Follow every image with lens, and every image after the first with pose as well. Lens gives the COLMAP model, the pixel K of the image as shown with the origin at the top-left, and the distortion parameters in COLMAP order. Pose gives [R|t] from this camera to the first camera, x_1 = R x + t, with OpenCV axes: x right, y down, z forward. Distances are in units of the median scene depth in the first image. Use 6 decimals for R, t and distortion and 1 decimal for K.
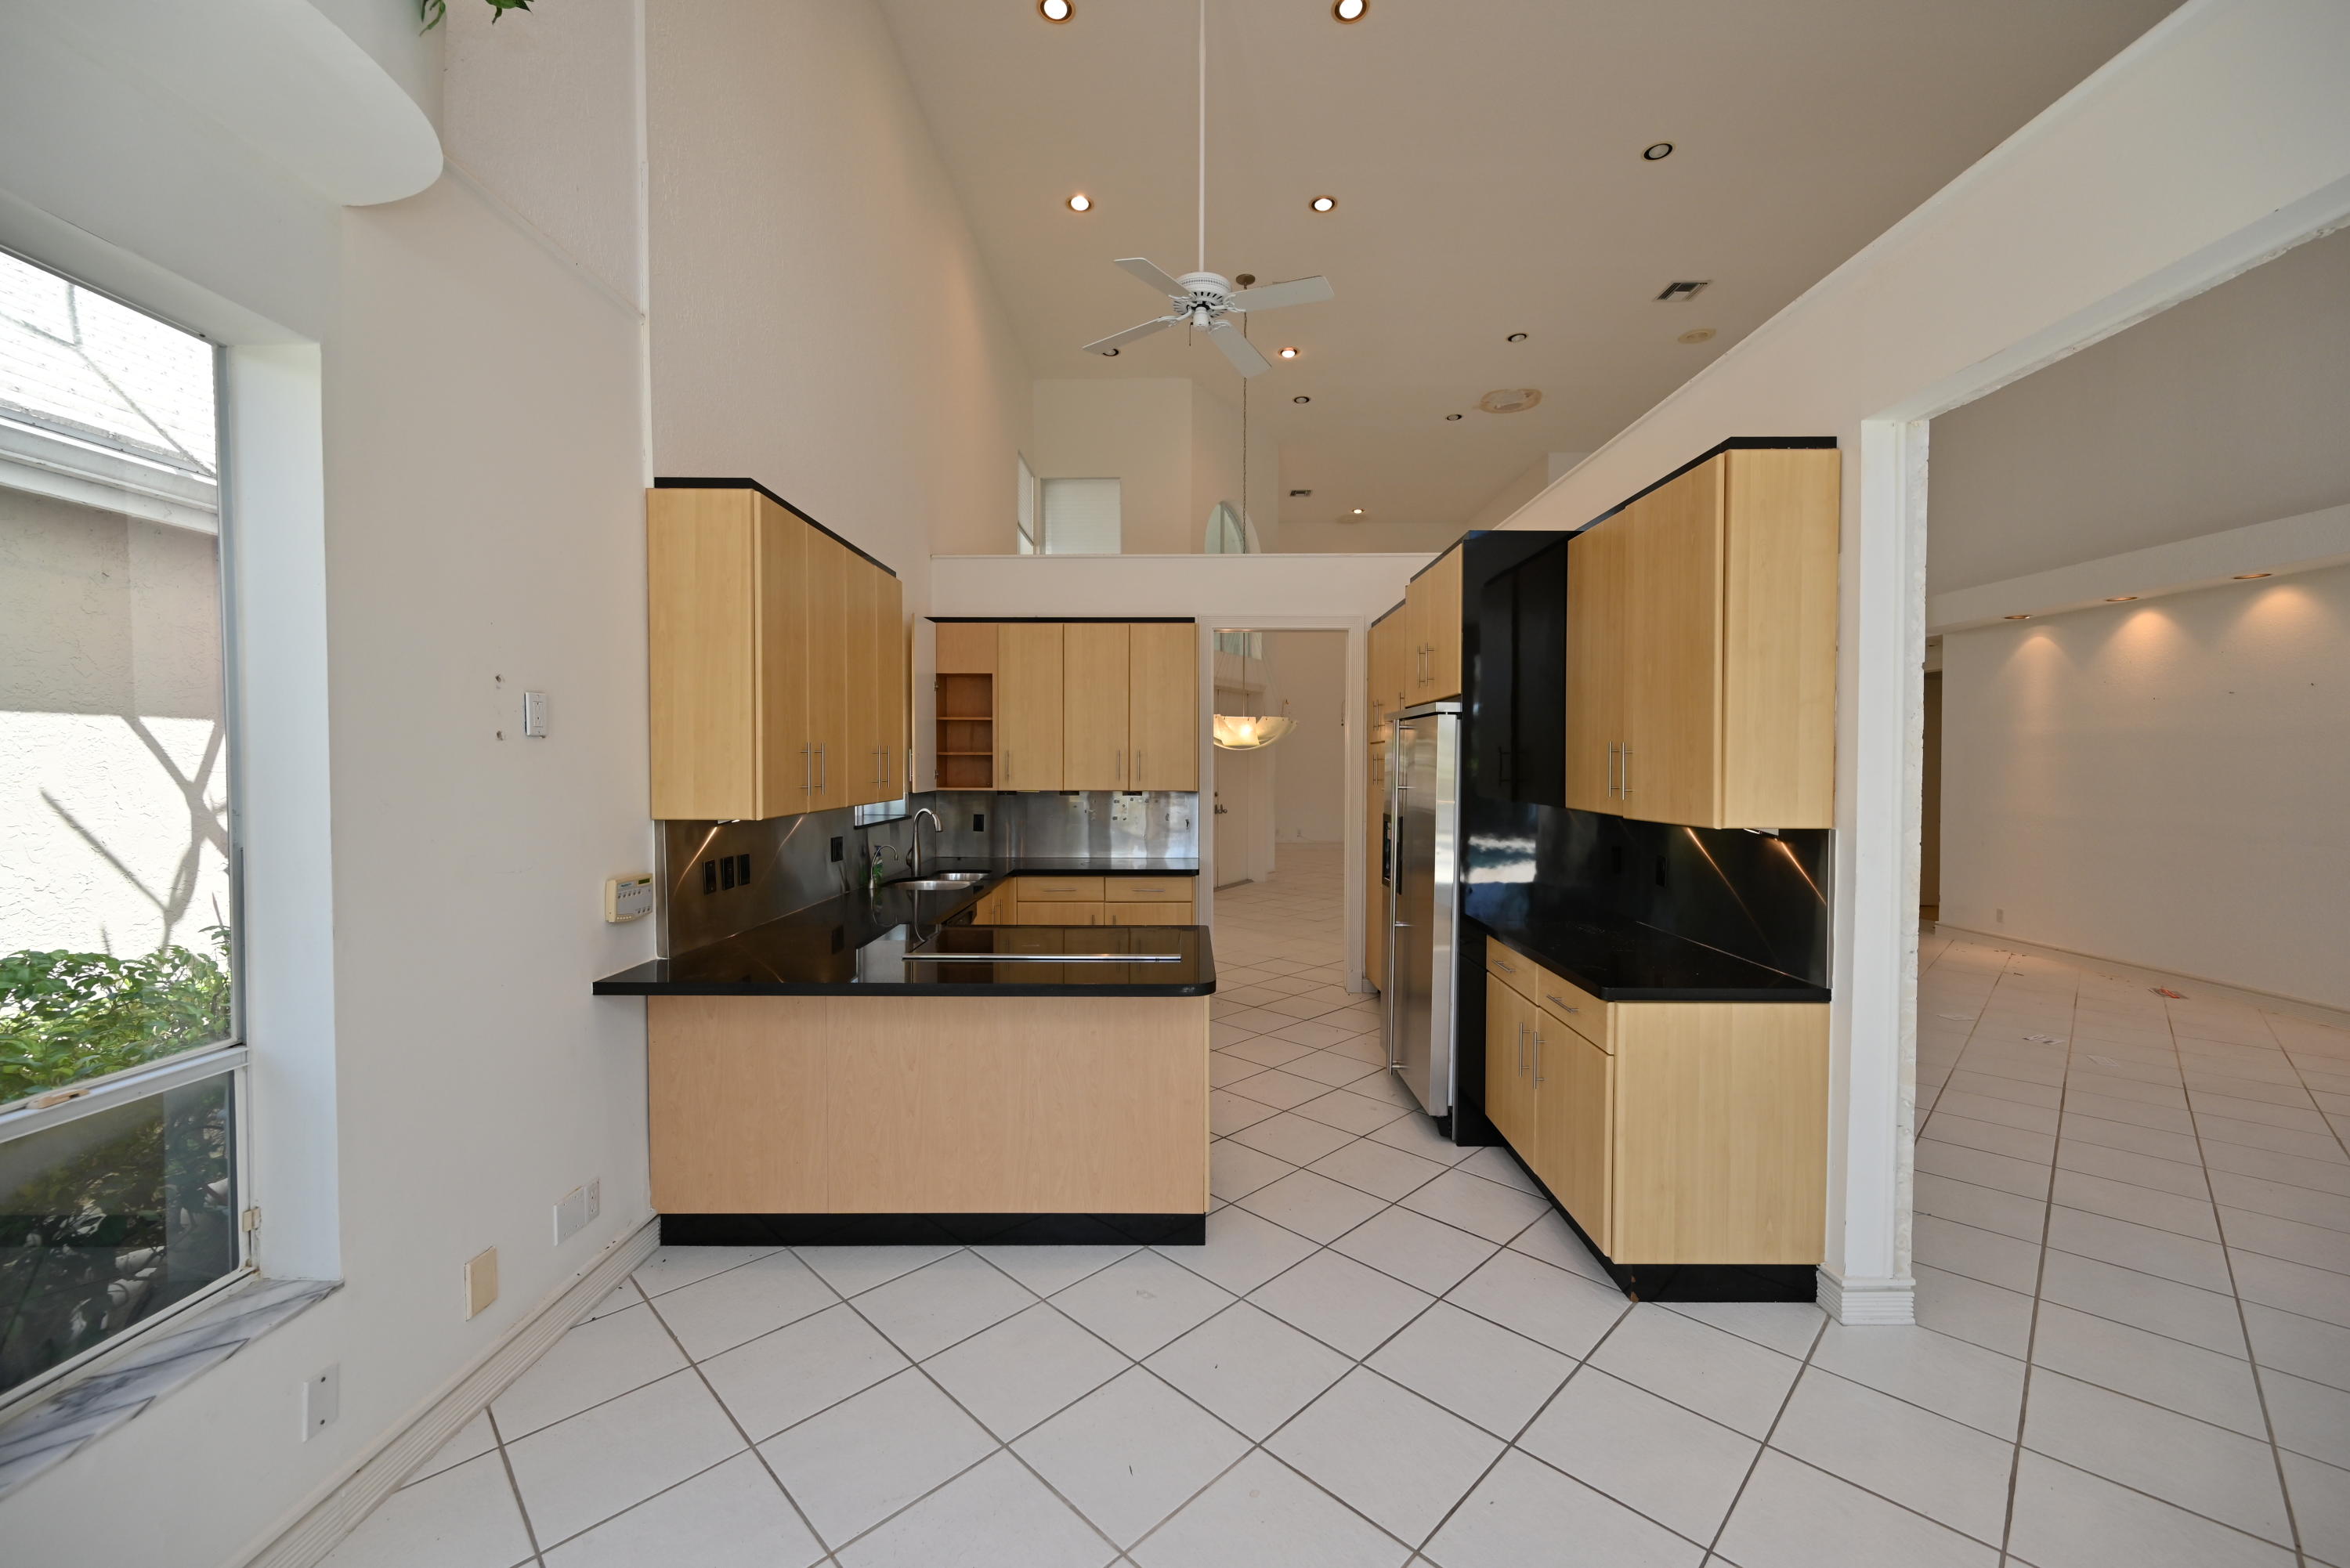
lens RADIAL K [[908.9, 0, 1175.0], [0, 908.9, 784.0], [0, 0, 1]] dist [0.000040, 0.000028]
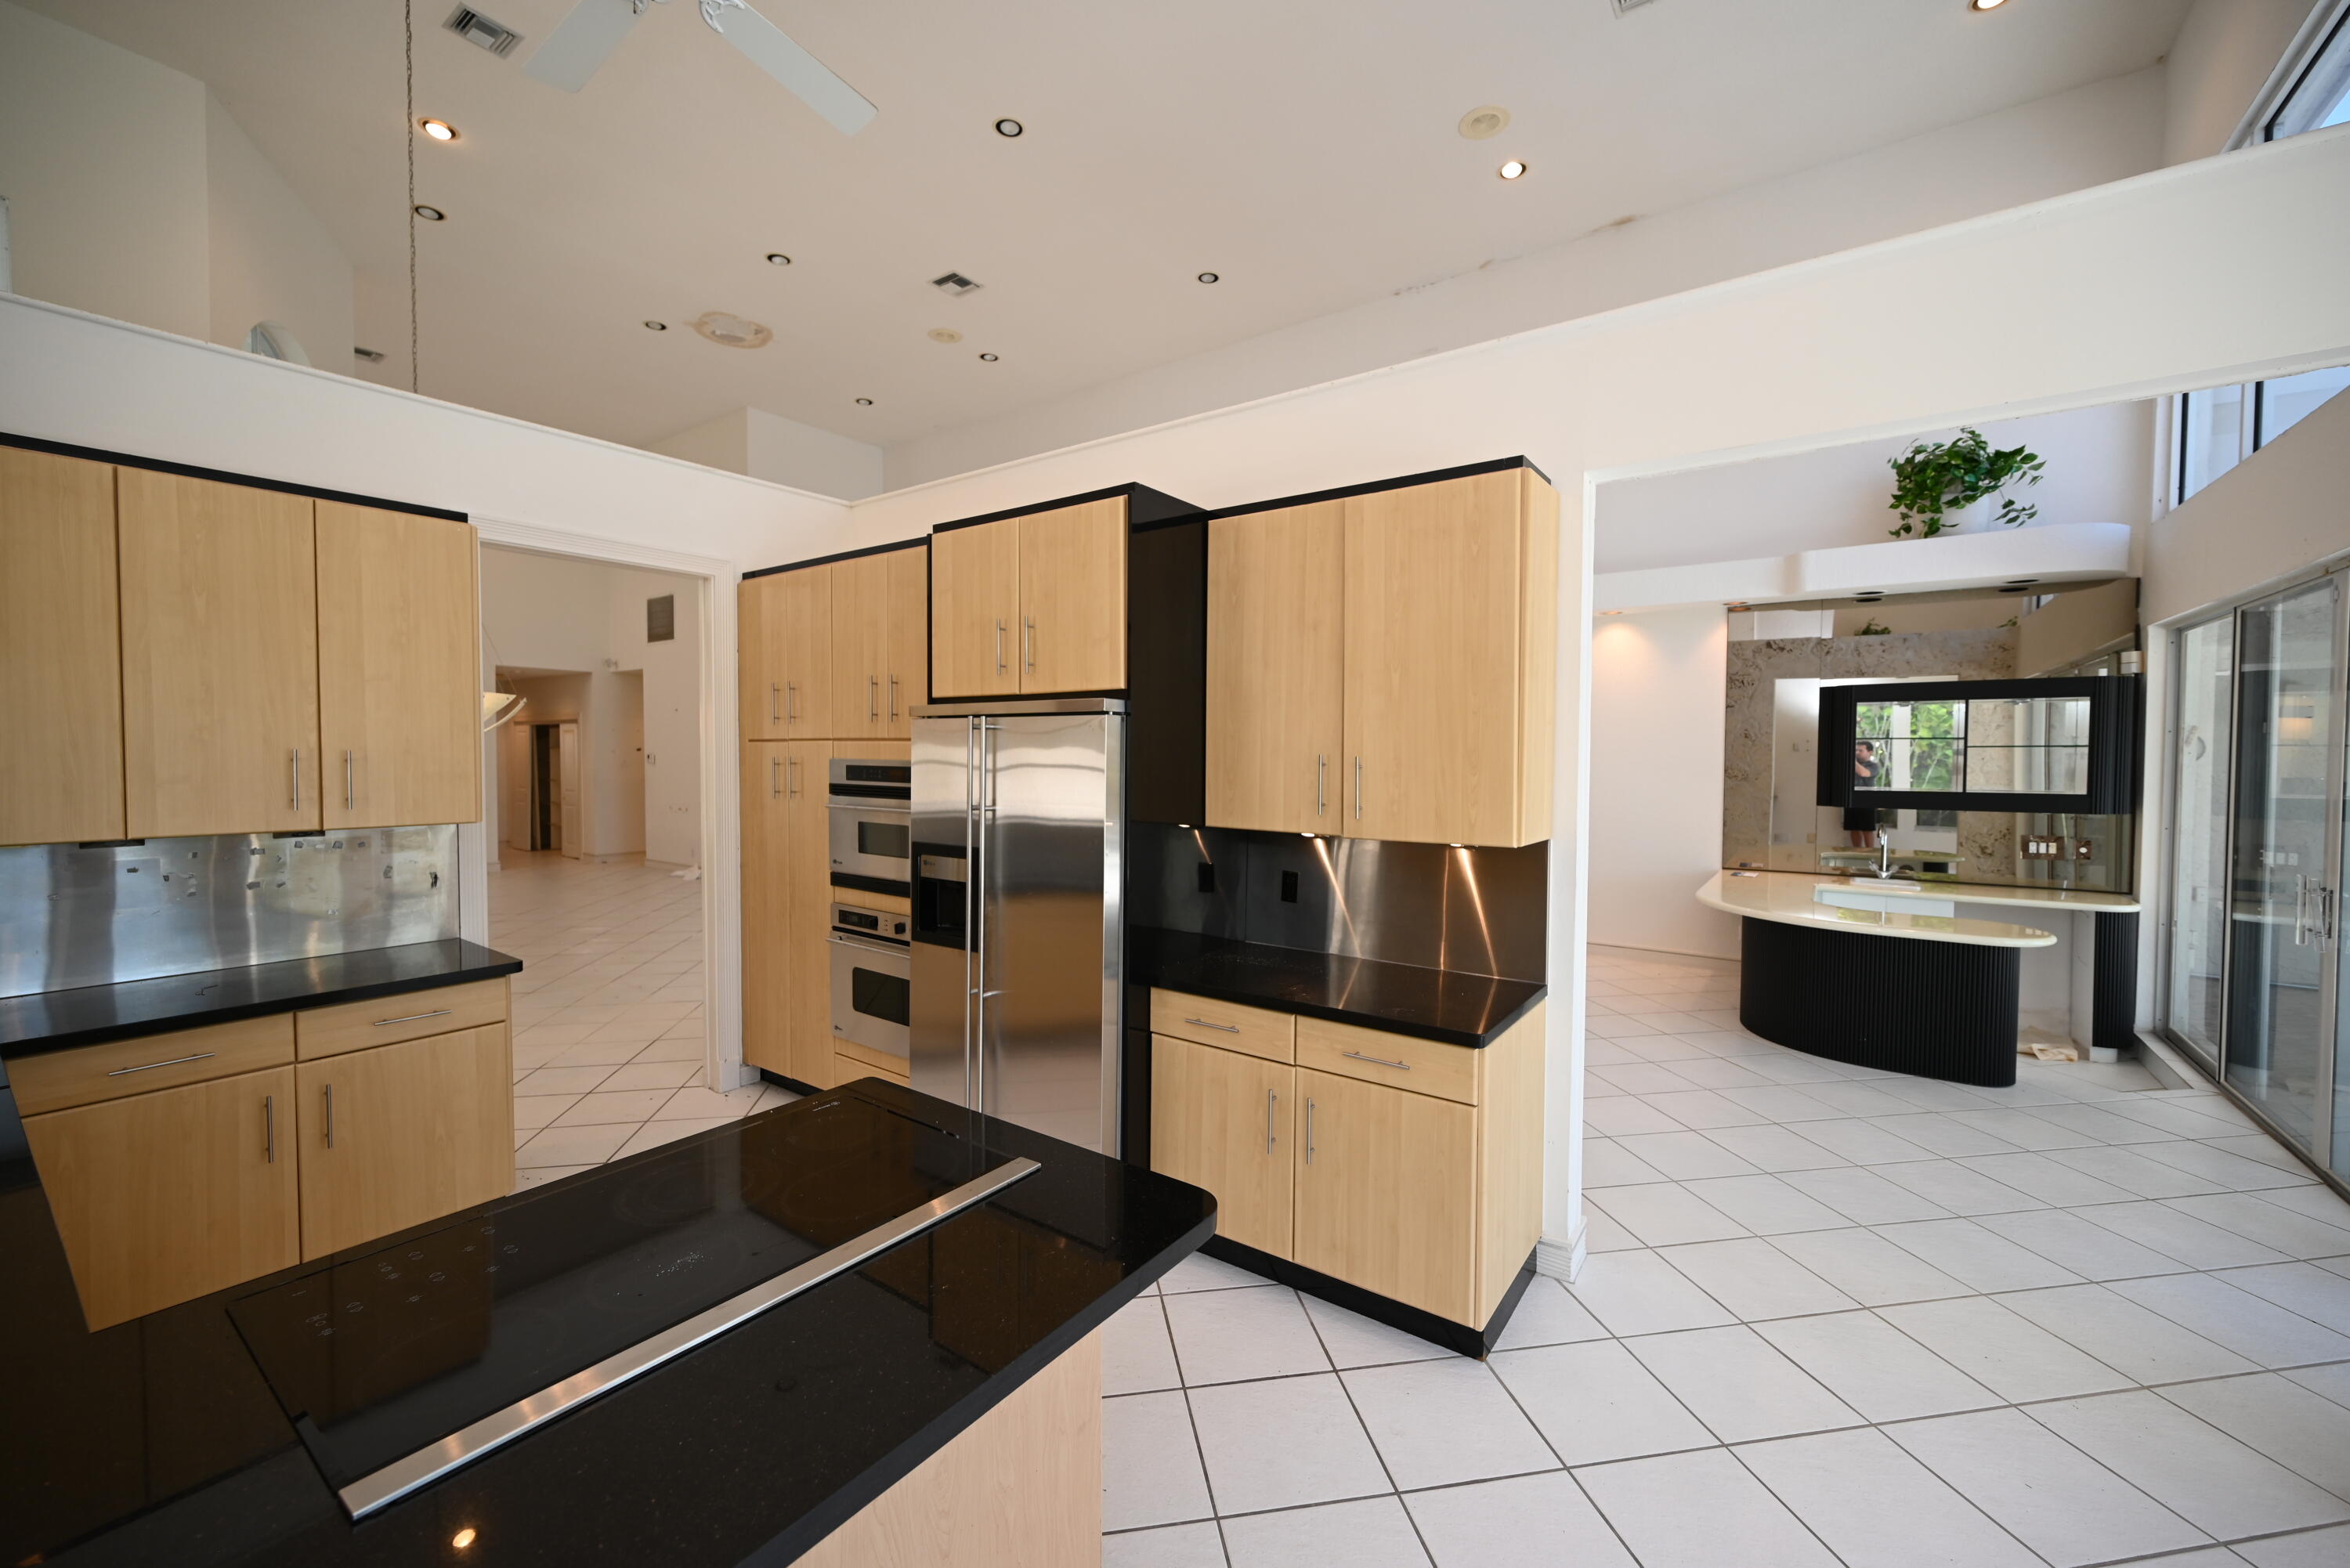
lens RADIAL K [[919.1, 0, 1171.1], [0, 919.1, 775.9], [0, 0, 1]] dist [0.003304, 0.000295]
pose [[0.581966, -0.024167, 0.812854, -0.220583], [0.018614, 0.999692, 0.016394, -0.025589], [-0.813000, 0.005590, 0.582237, 0.359248]]
